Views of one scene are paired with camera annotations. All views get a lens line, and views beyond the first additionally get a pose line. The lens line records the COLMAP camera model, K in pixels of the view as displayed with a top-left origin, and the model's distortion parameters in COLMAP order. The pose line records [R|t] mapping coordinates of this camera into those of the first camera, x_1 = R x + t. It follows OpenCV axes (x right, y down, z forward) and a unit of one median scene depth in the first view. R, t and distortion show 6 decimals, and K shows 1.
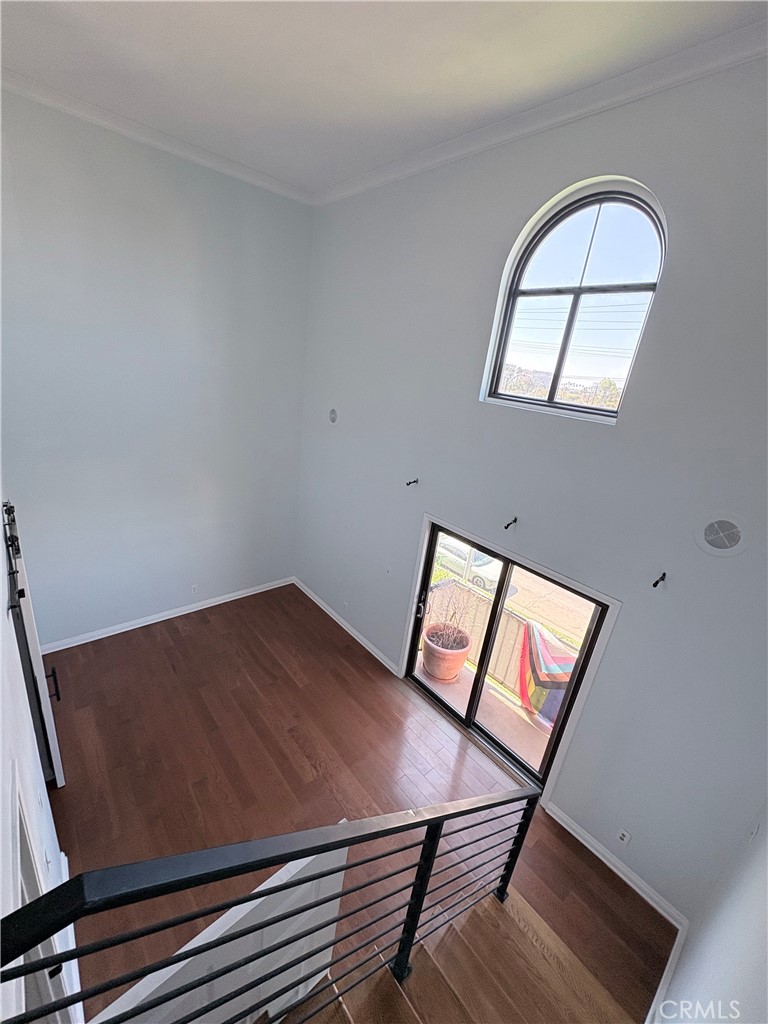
lens RADIAL K [[408.8, 0, 386.3], [0, 408.8, 514.0], [0, 0, 1]] dist [-0.000459, -0.000032]
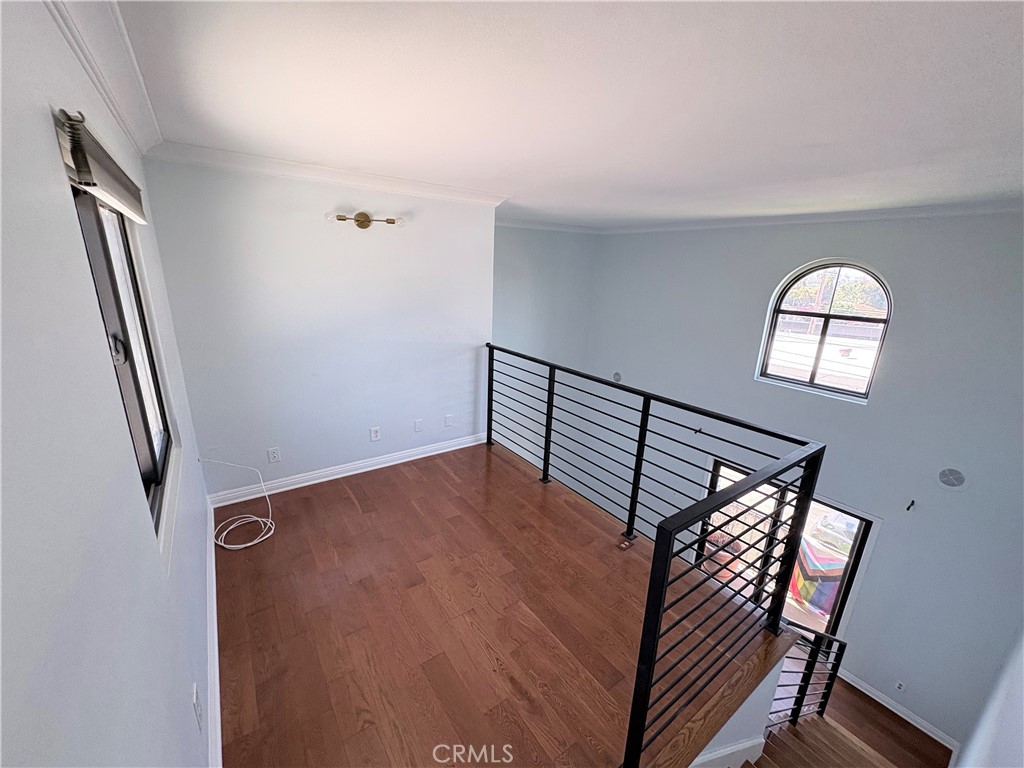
lens RADIAL K [[408.8, 0, 507.6], [0, 408.8, 383.5], [0, 0, 1]] dist [-0.000459, -0.000032]
pose [[0.992987, -0.049195, -0.107504, -0.568028], [0.040410, 0.995778, -0.082415, -0.200284], [0.111105, 0.077493, 0.990783, -0.640639]]
